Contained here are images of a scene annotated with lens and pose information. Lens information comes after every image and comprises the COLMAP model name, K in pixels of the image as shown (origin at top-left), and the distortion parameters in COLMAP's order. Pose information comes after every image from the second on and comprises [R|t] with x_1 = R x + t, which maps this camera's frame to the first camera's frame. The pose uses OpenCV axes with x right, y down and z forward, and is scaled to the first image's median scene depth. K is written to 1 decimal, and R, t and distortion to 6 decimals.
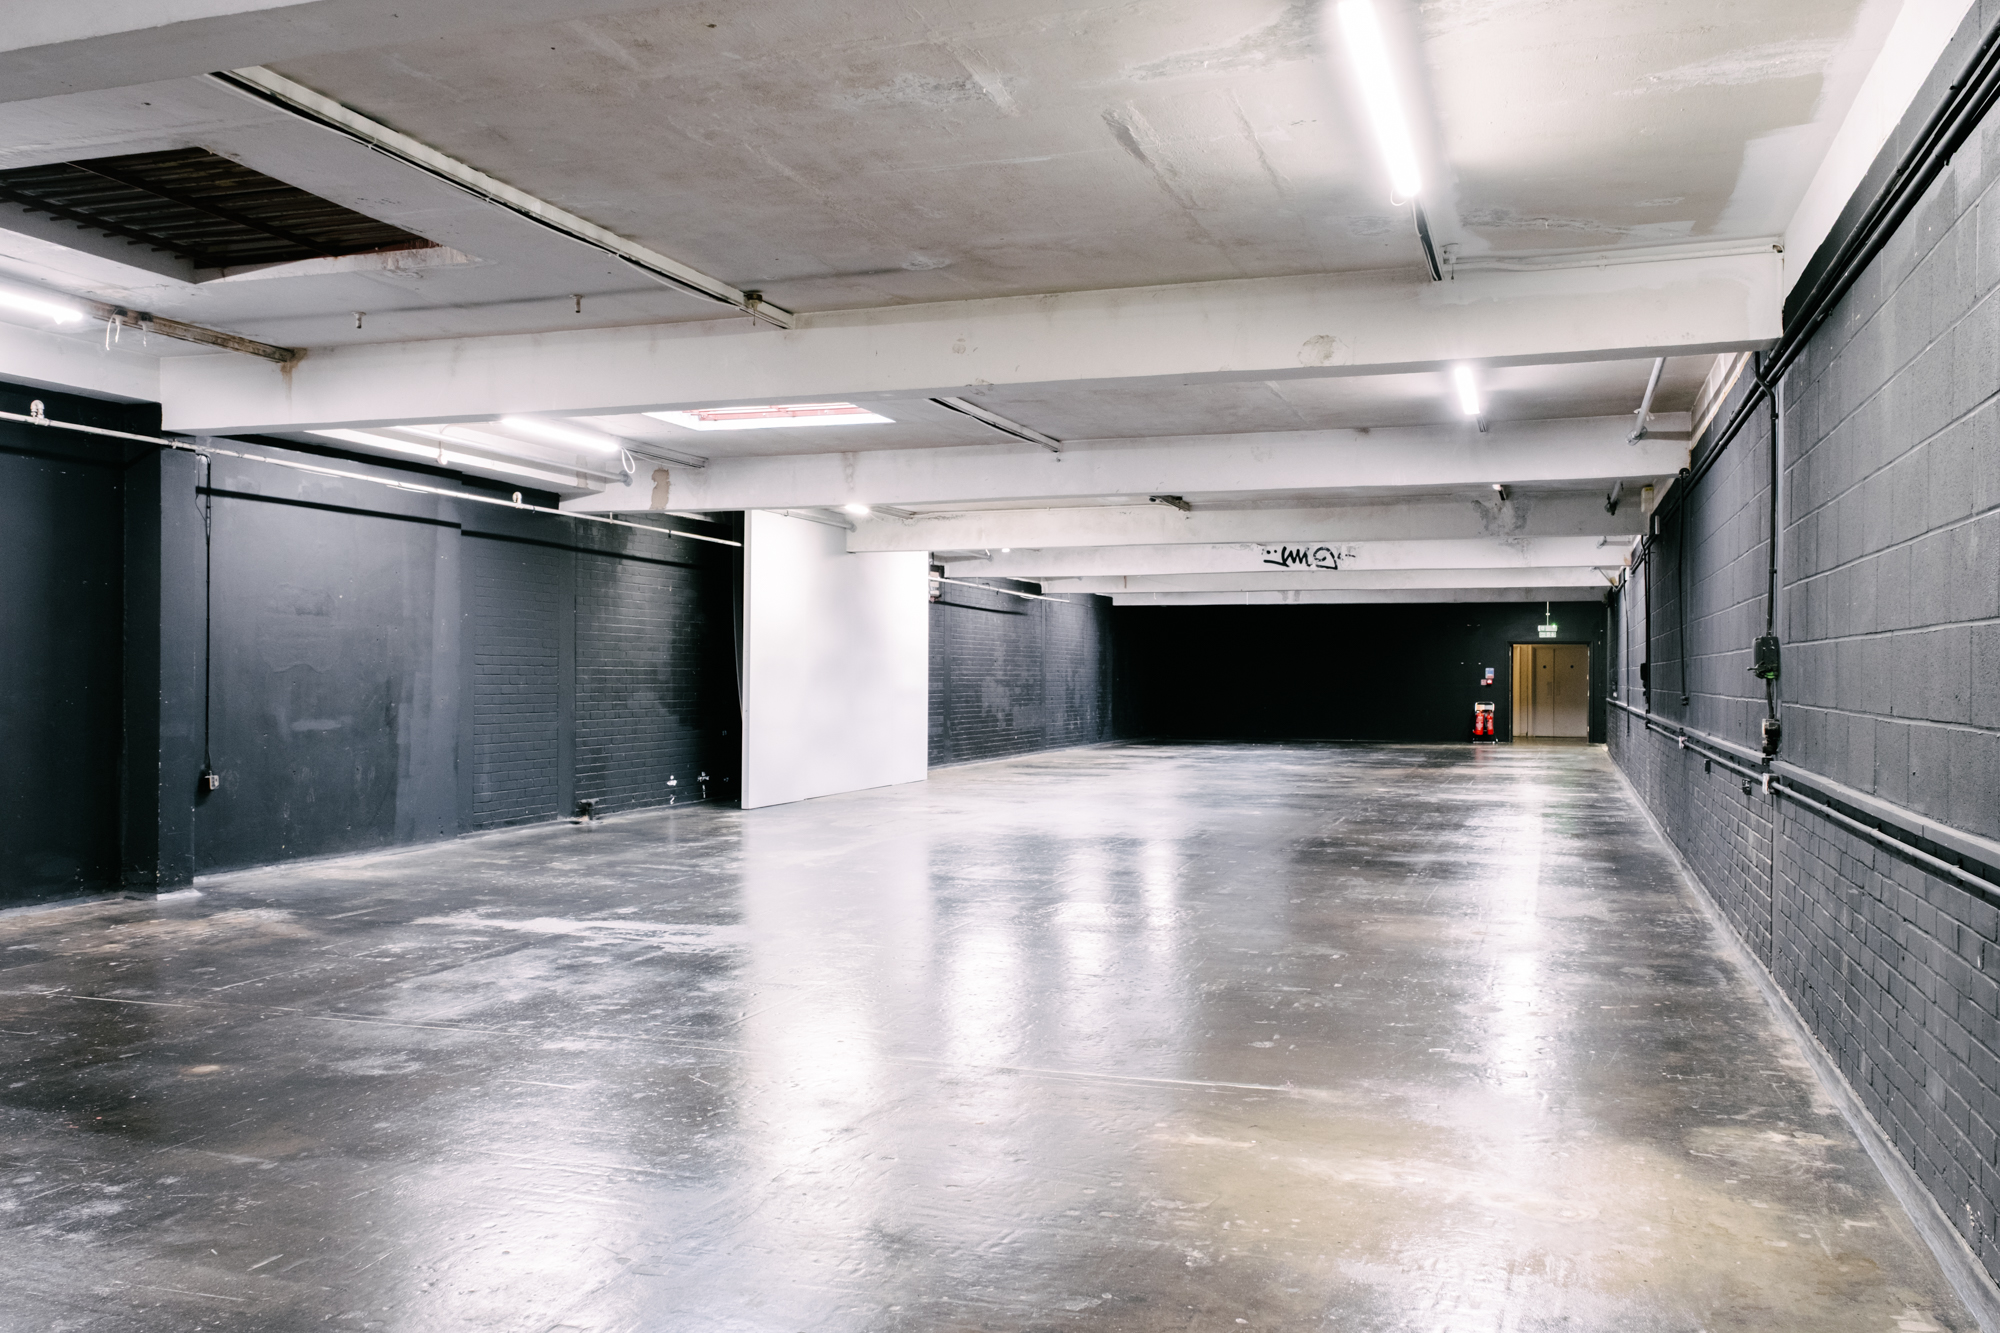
lens RADIAL K [[1658.1, 0, 997.3], [0, 1658.1, 666.6], [0, 0, 1]] dist [0.002850, 0.000915]
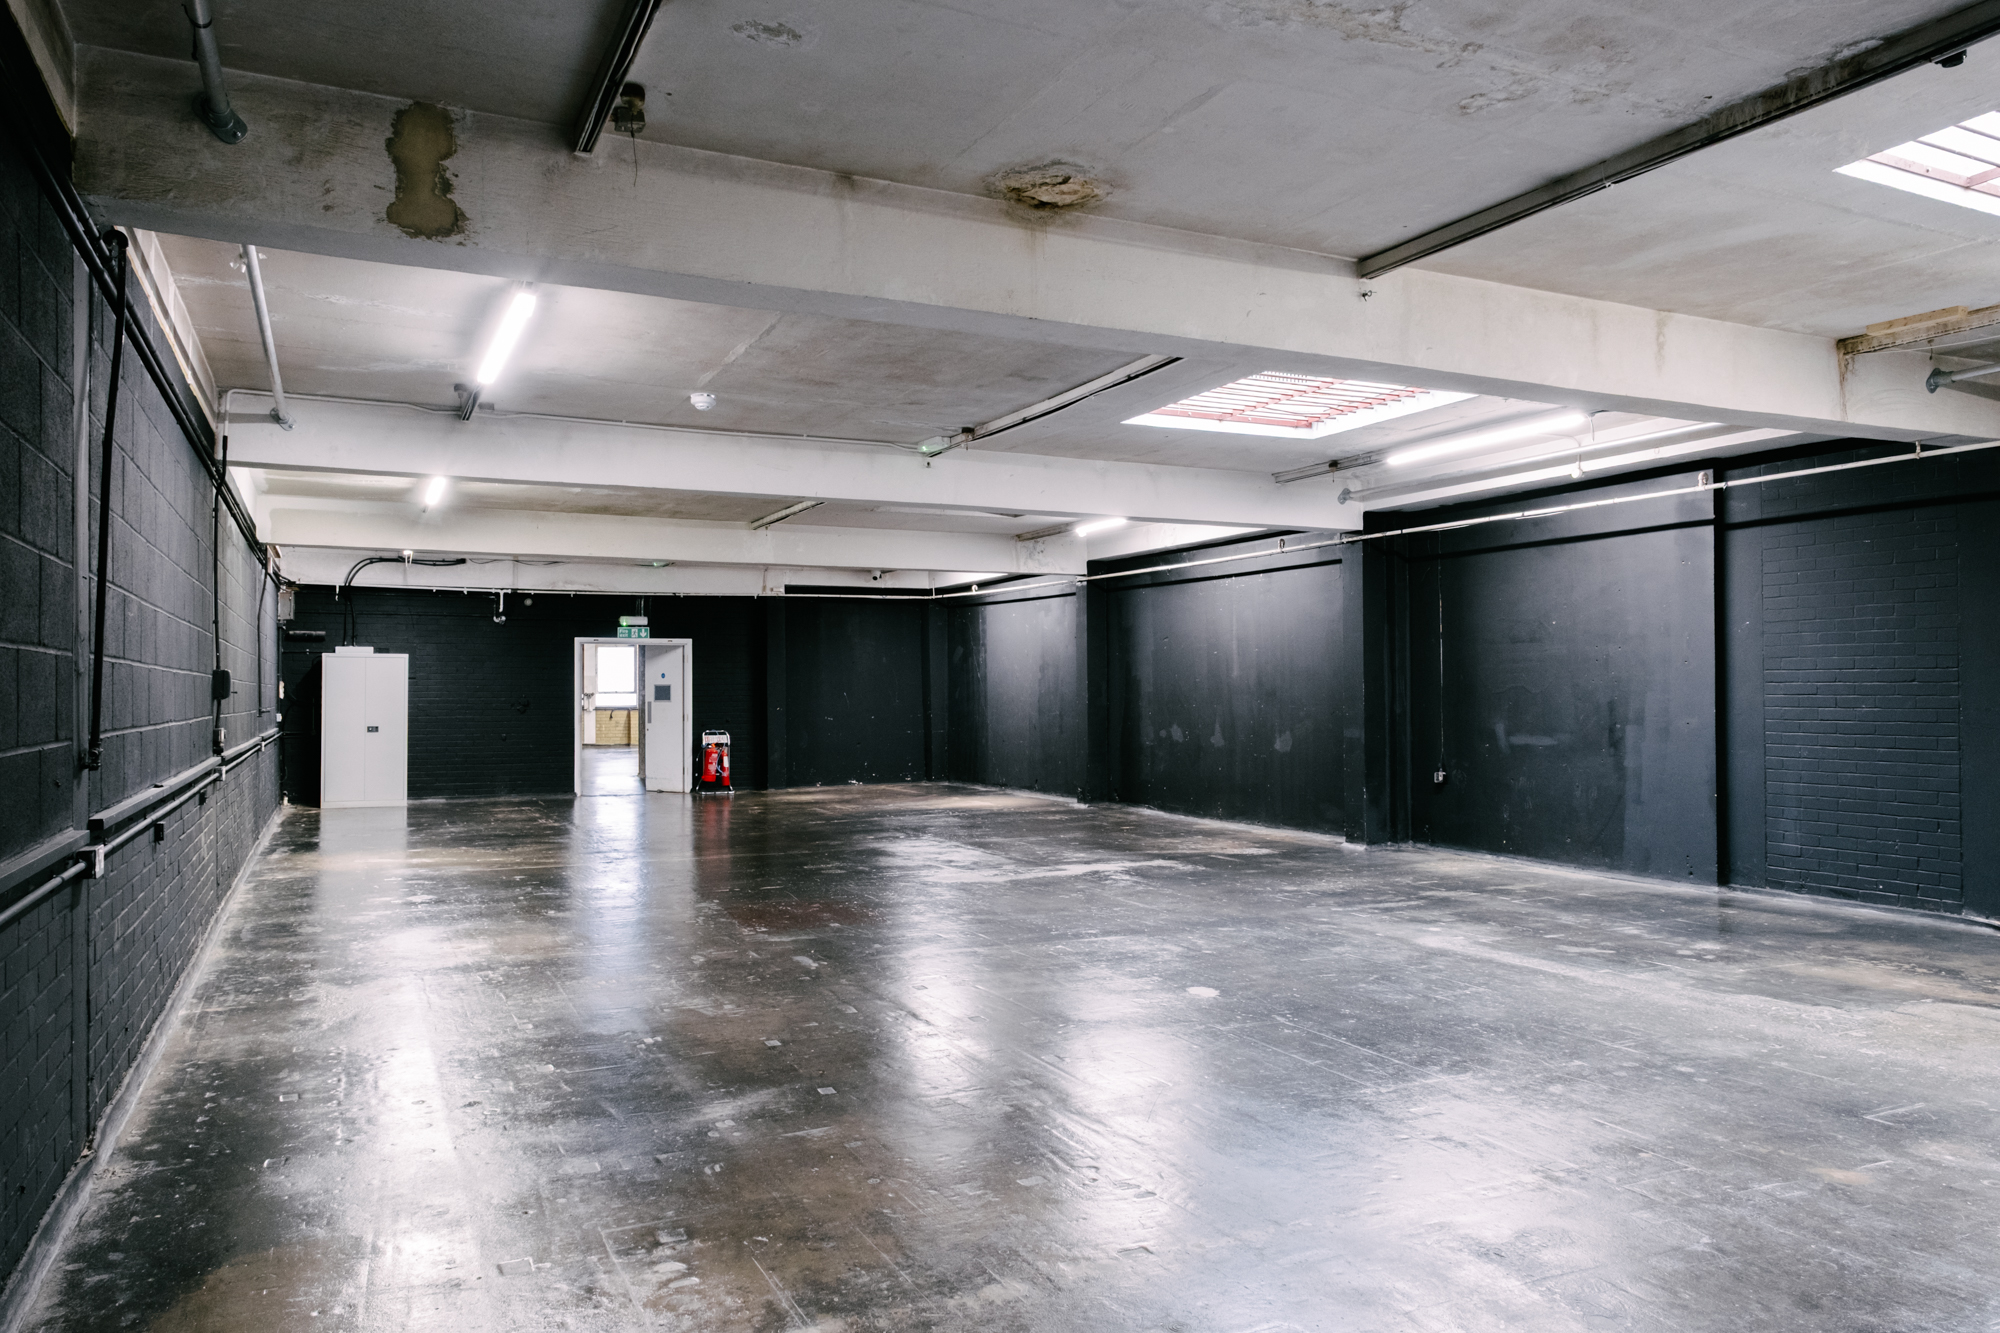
lens RADIAL K [[1344.3, 0, 981.3], [0, 1344.3, 670.4], [0, 0, 1]] dist [0.023245, -0.011361]
pose [[-0.710717, -0.028331, -0.702907, 0.462570], [-0.009668, 0.999488, -0.030510, 0.018104], [0.703411, -0.014888, -0.710627, 1.294277]]
